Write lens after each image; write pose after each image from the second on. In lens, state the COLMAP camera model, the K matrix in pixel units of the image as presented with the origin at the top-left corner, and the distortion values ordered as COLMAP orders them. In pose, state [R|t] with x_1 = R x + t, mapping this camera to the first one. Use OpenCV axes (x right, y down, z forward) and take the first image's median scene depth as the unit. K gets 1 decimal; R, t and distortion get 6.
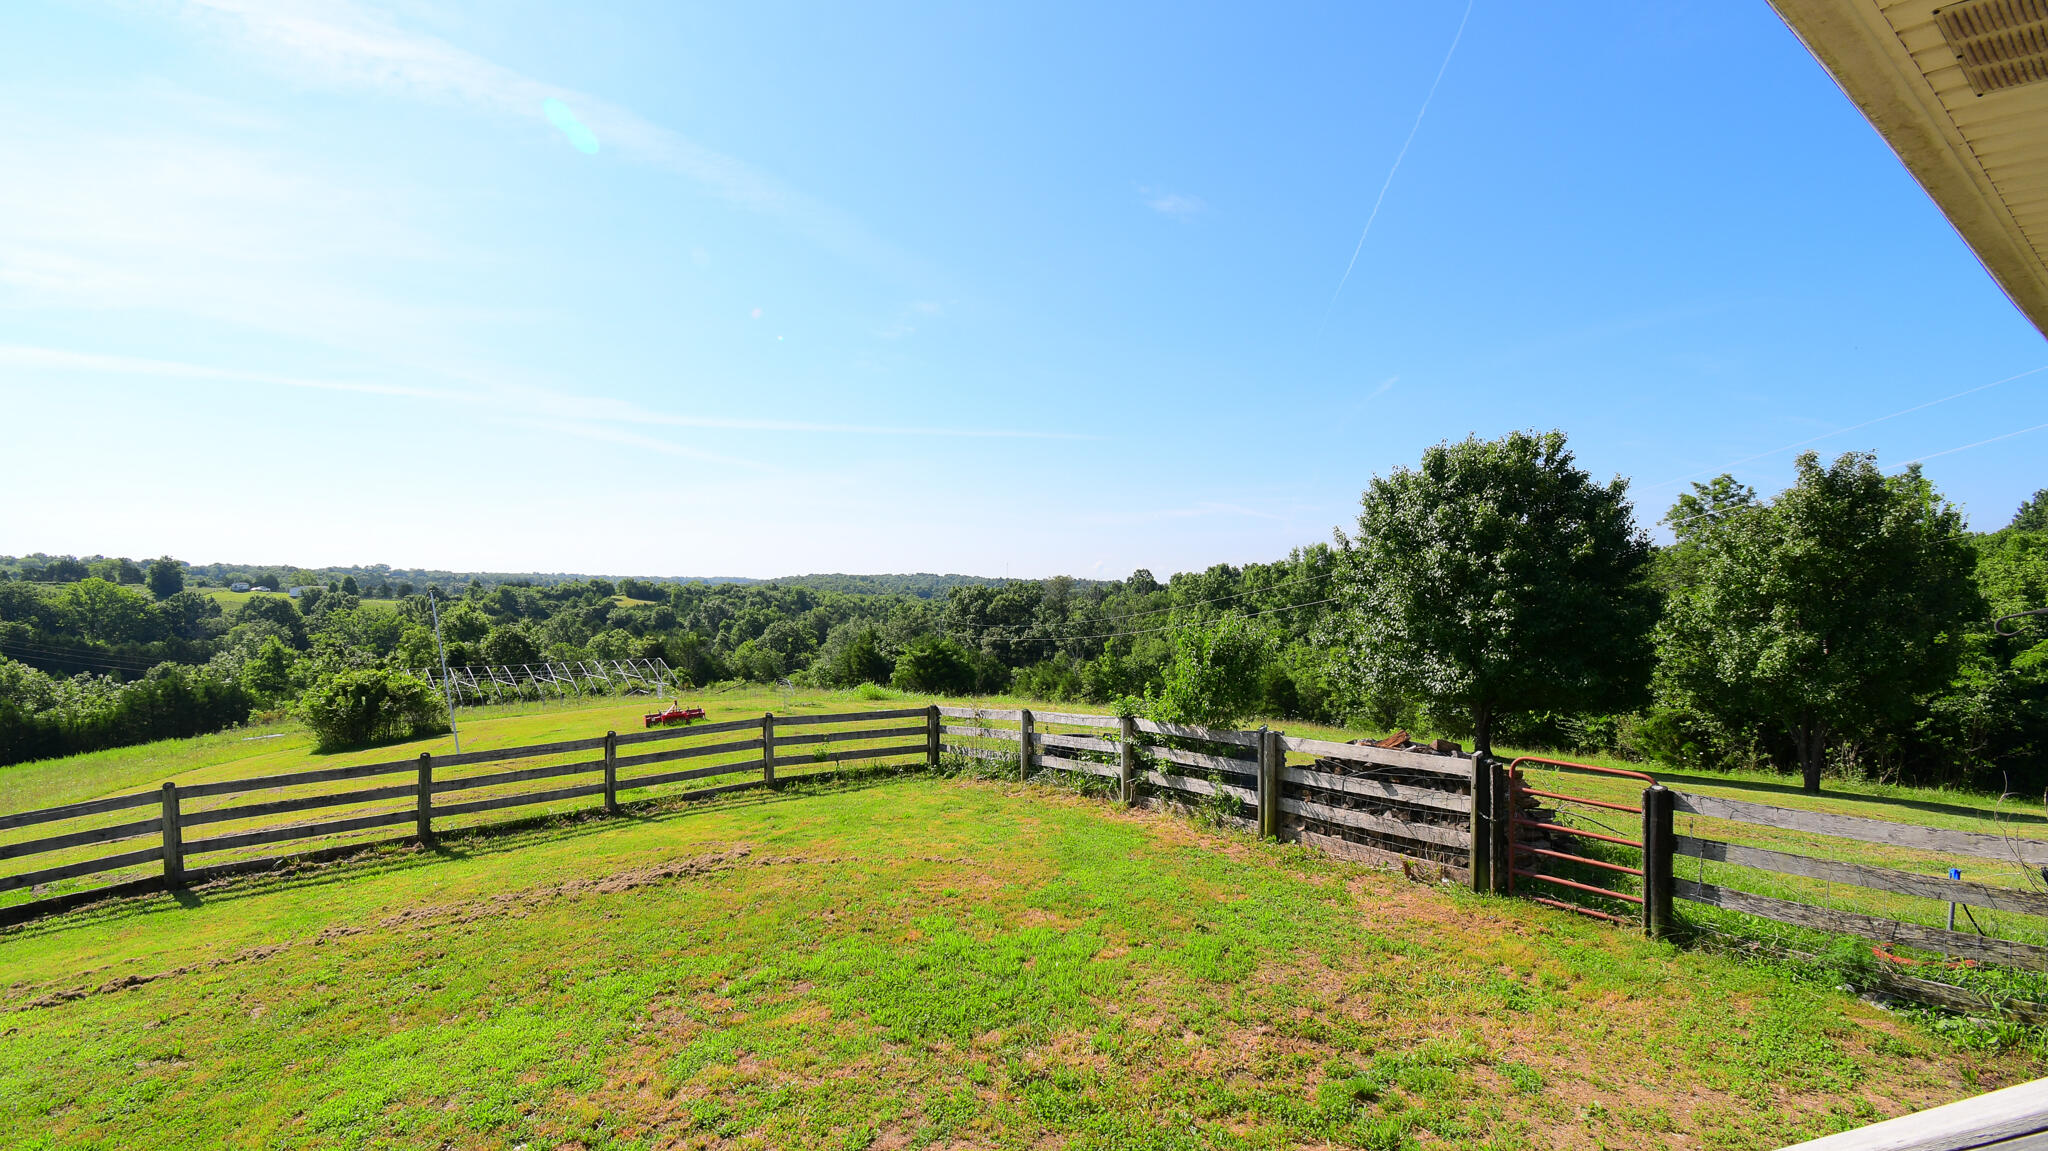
lens RADIAL K [[901.1, 0, 1017.1], [0, 901.1, 575.9], [0, 0, 1]] dist [0.014897, -0.022816]
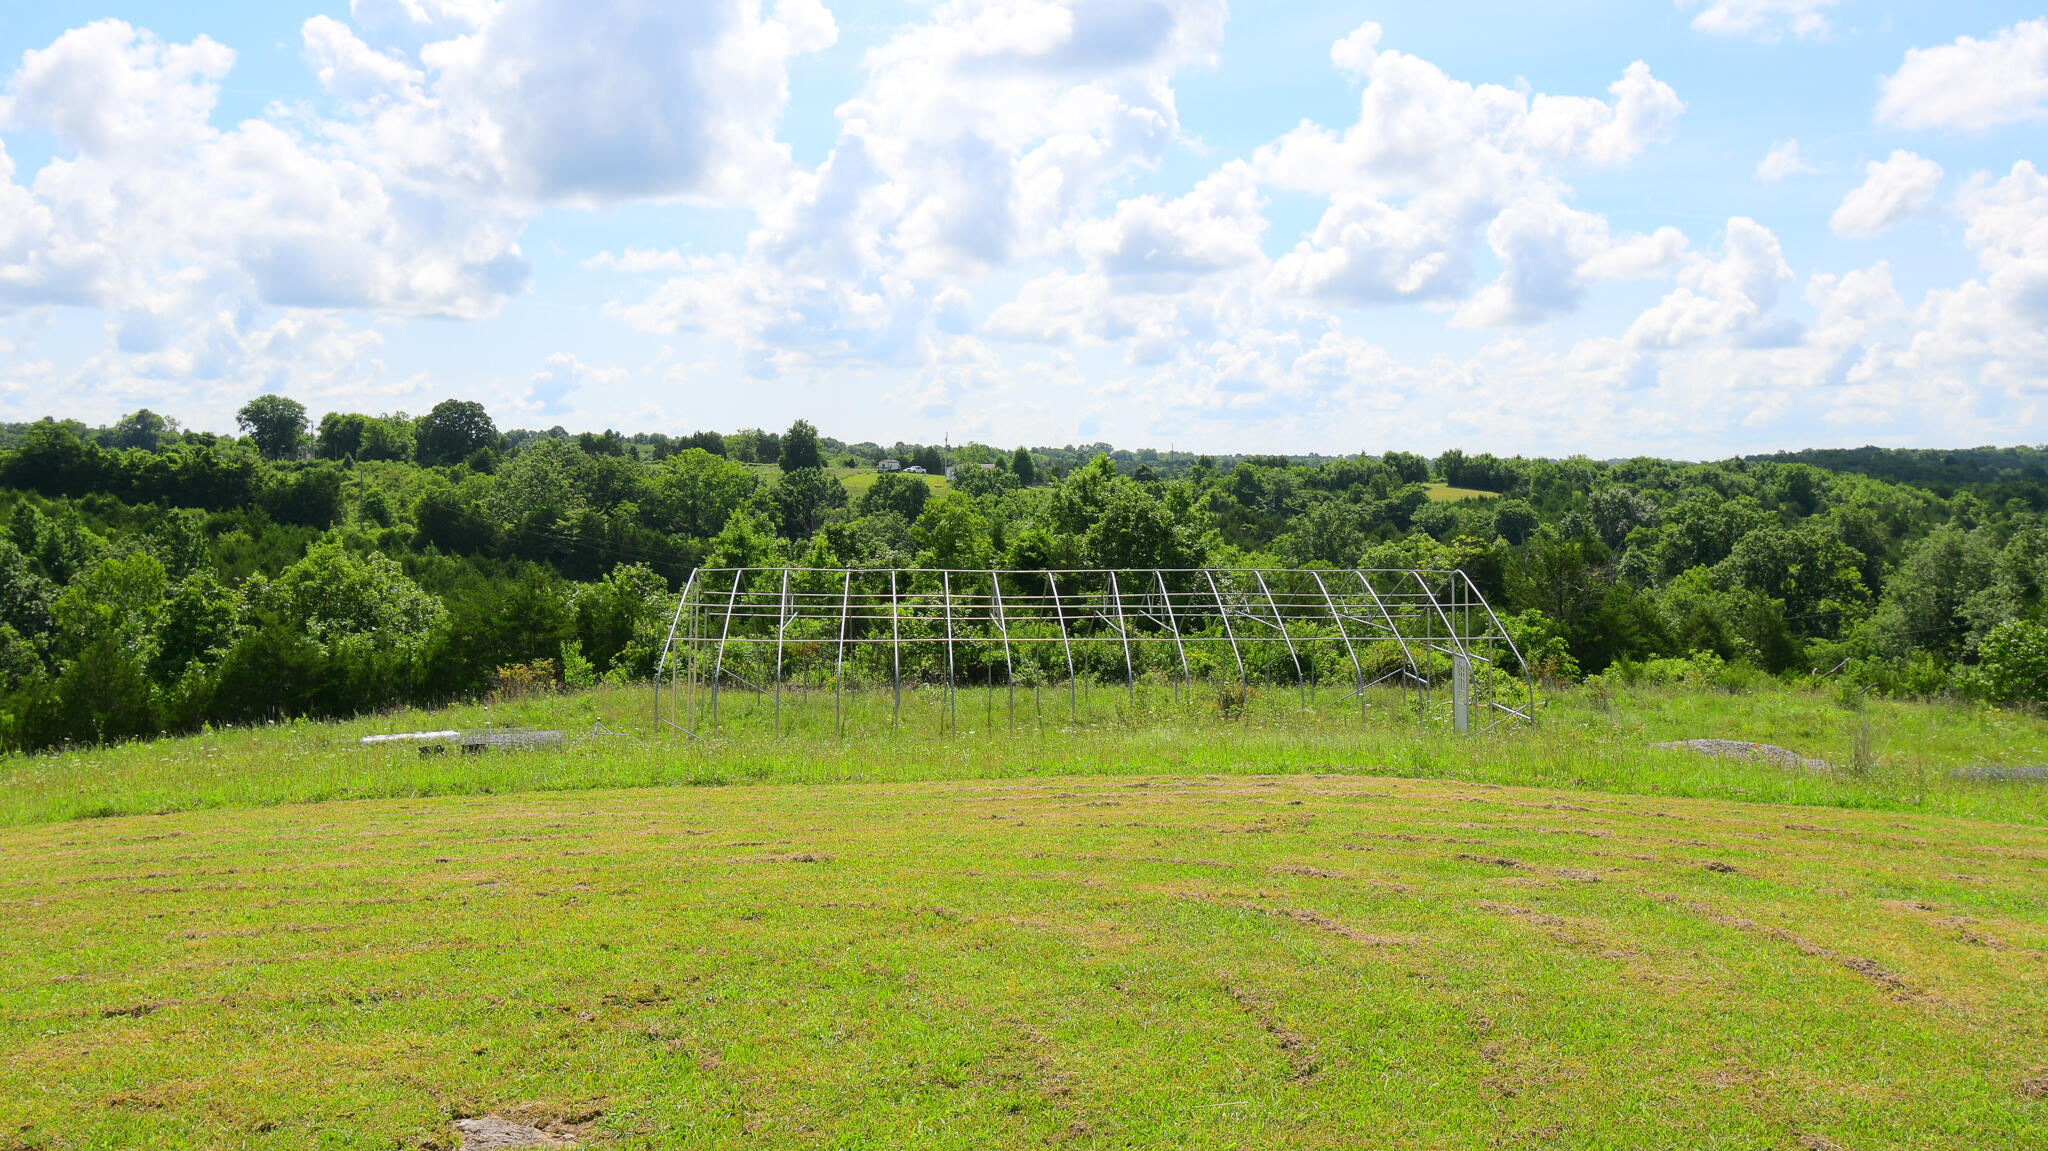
lens RADIAL K [[1634.7, 0, 999.6], [0, 1634.7, 612.7], [0, 0, 1]] dist [0.006465, -0.015612]
pose [[0.777584, 0.046853, -0.627031, -0.103253], [0.012170, 0.995912, 0.089509, 0.031781], [0.628662, -0.077232, 0.773835, 0.285072]]
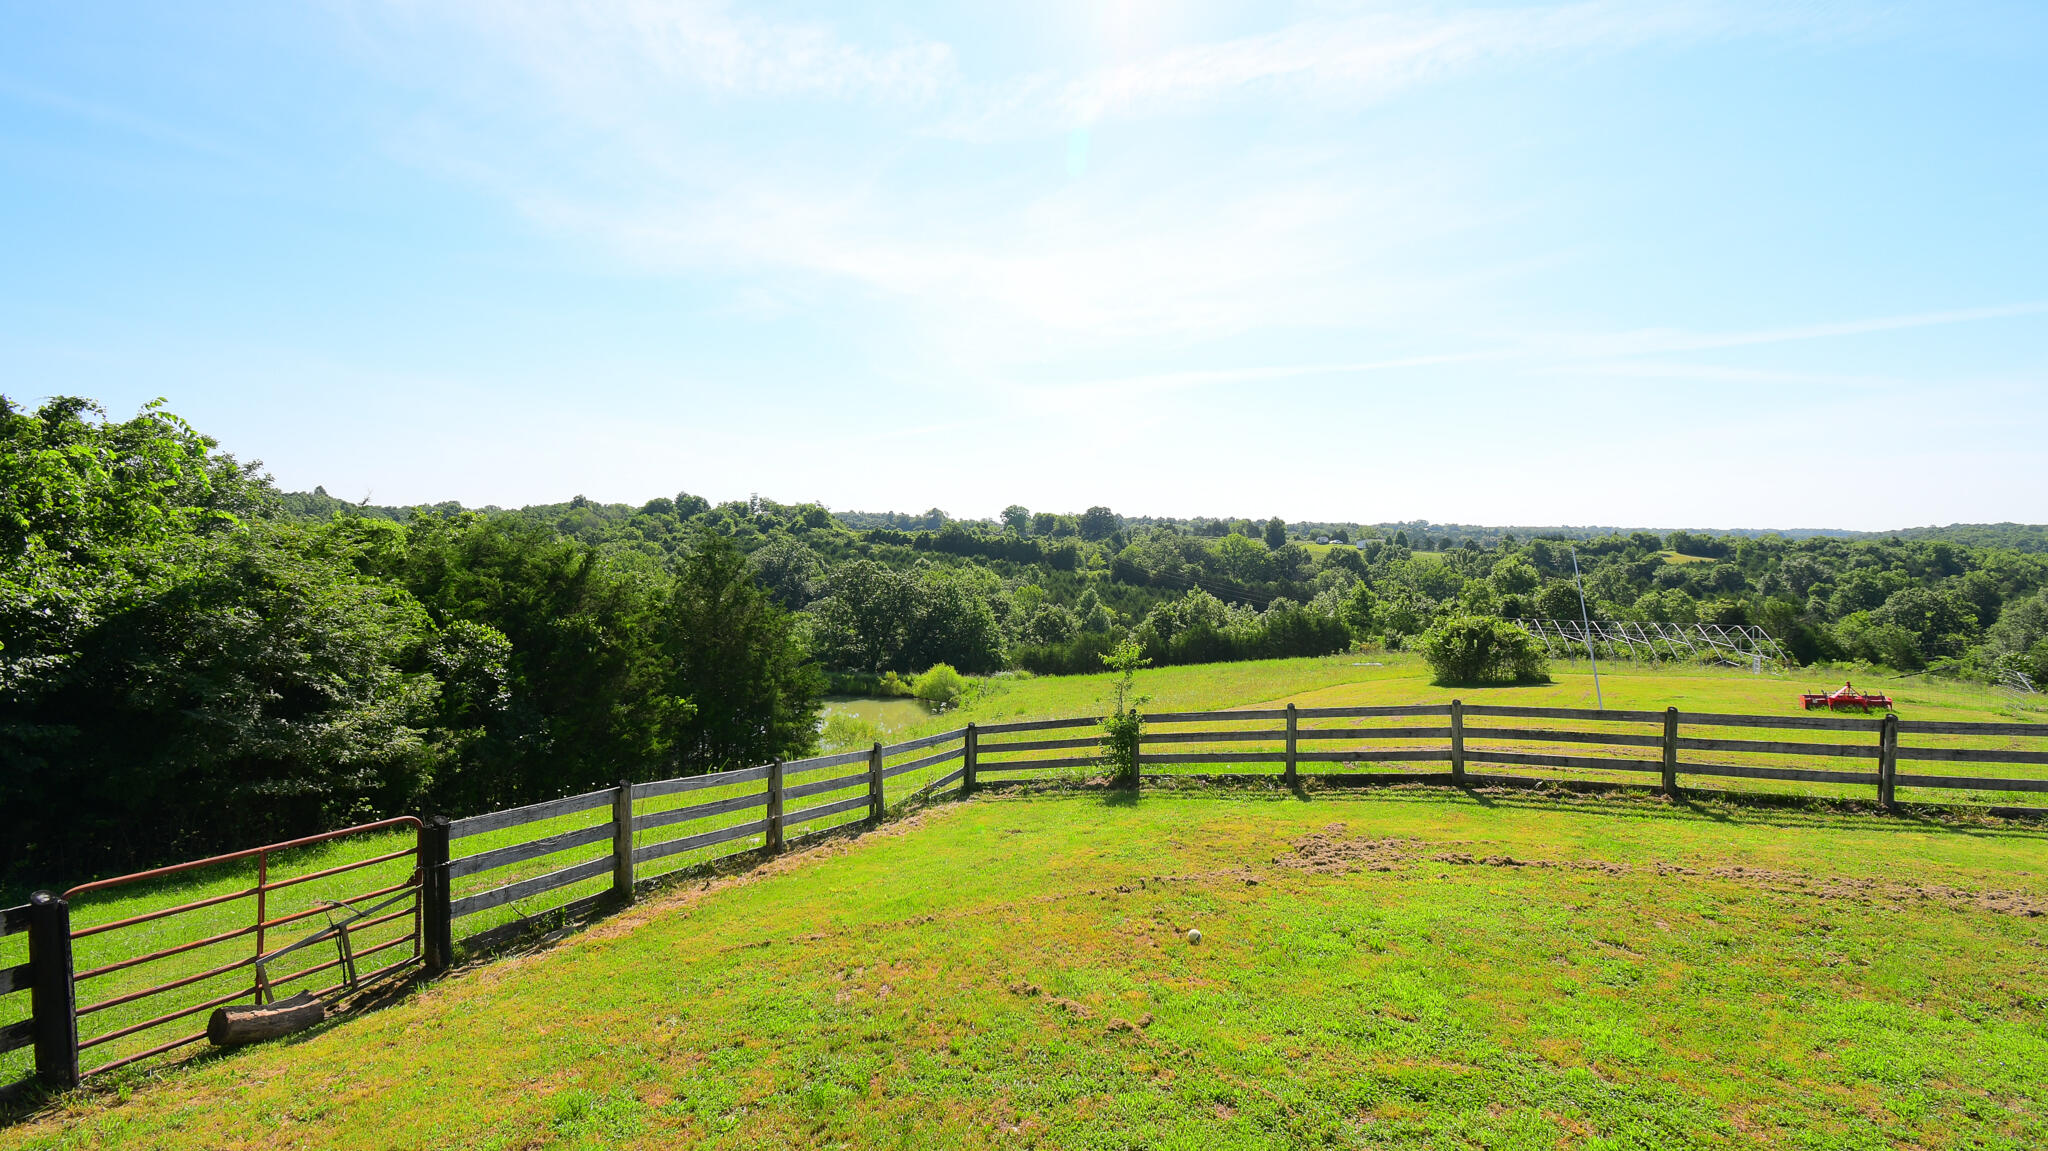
lens RADIAL K [[901.1, 0, 1010.4], [0, 901.1, 577.3], [0, 0, 1]] dist [0.014897, -0.022816]
pose [[0.507307, 0.036669, -0.860985, -0.016470], [0.008701, 0.998825, 0.047667, -0.000156], [0.861722, -0.031673, 0.506392, -0.012712]]
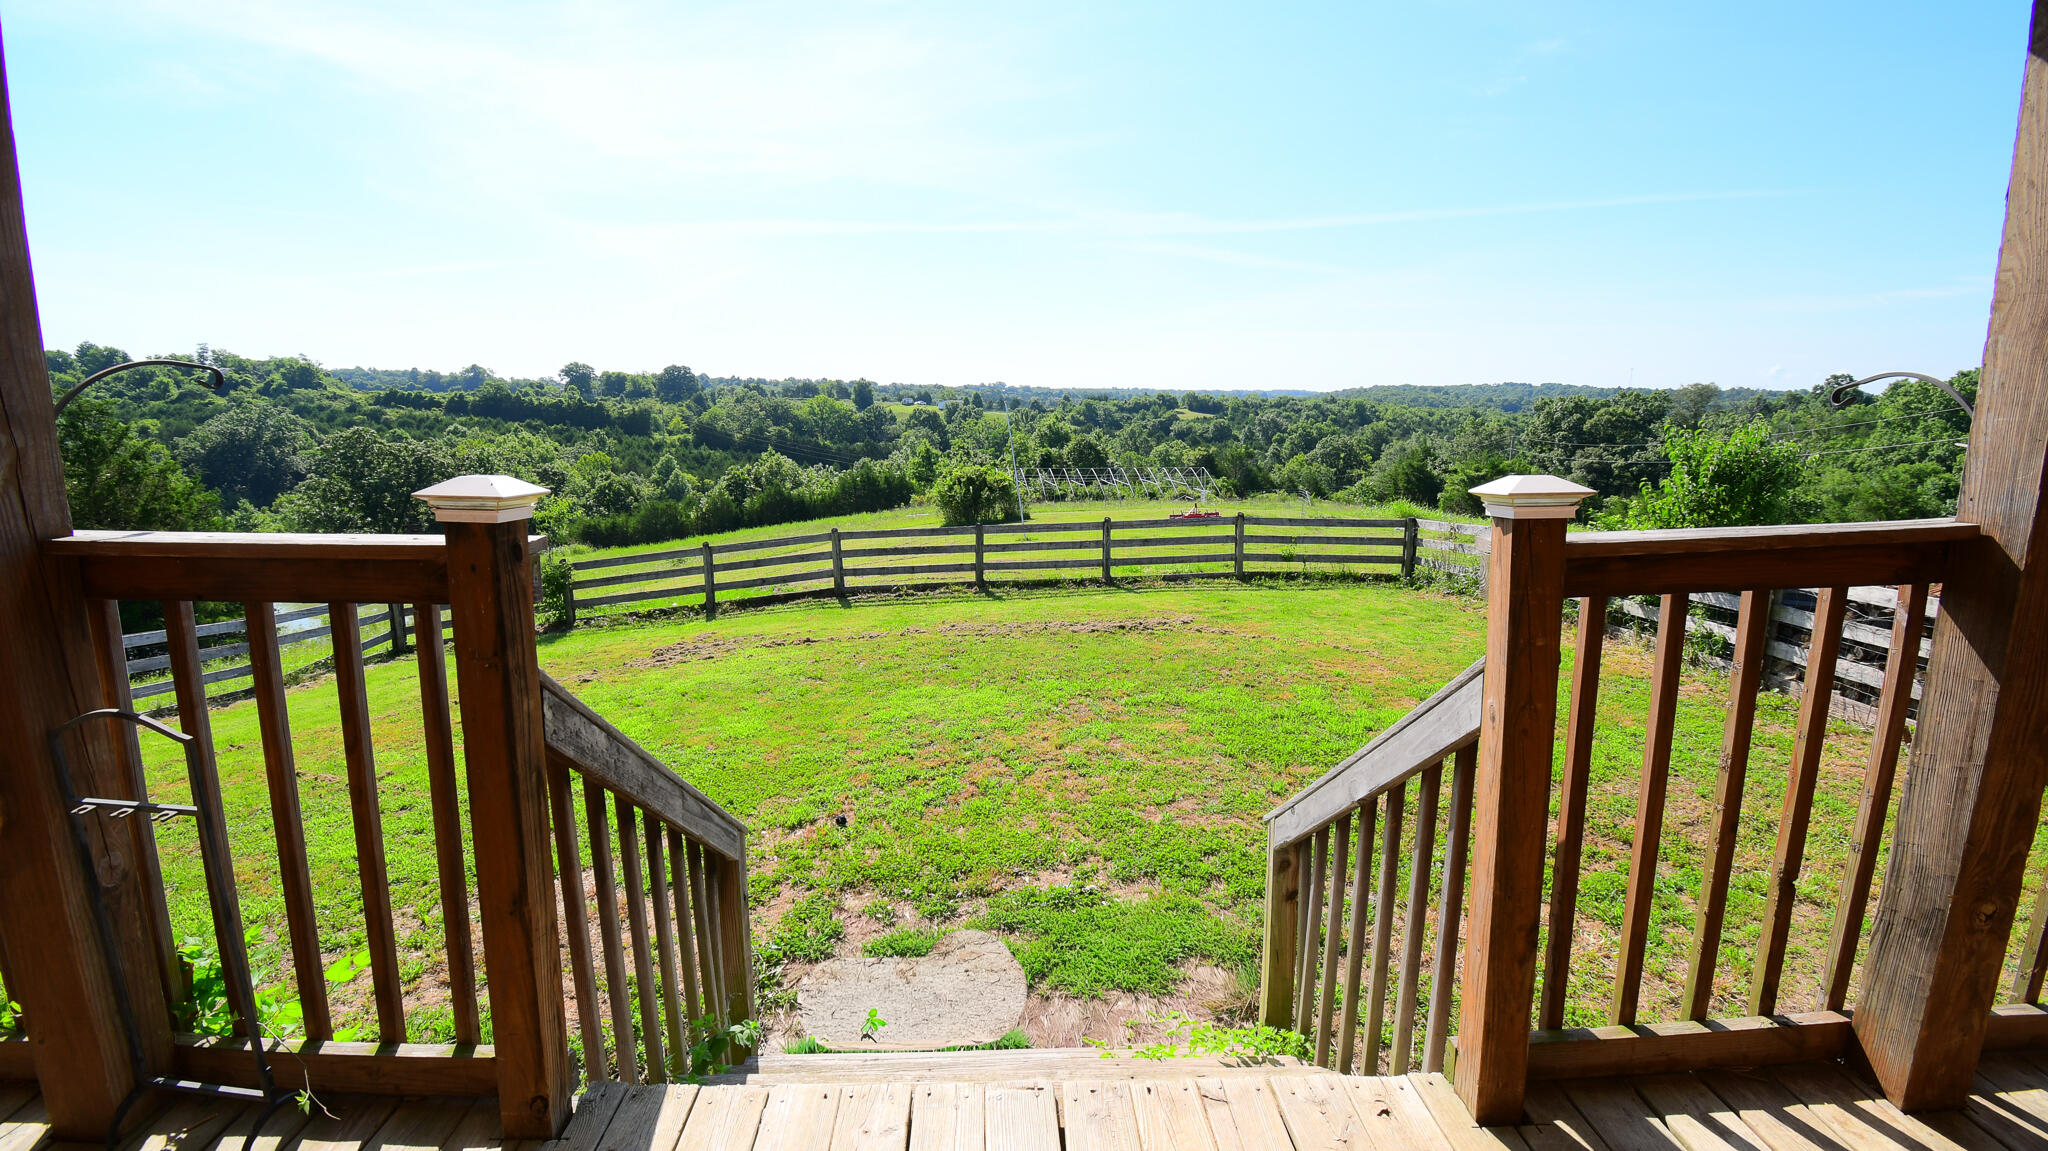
lens RADIAL K [[901.1, 0, 1015.3], [0, 901.1, 576.8], [0, 0, 1]] dist [0.014897, -0.022816]
pose [[0.826916, 0.104710, -0.552491, 0.013197], [0.010362, 0.979506, 0.201149, 0.000621], [0.562231, -0.172058, 0.808884, -0.006505]]
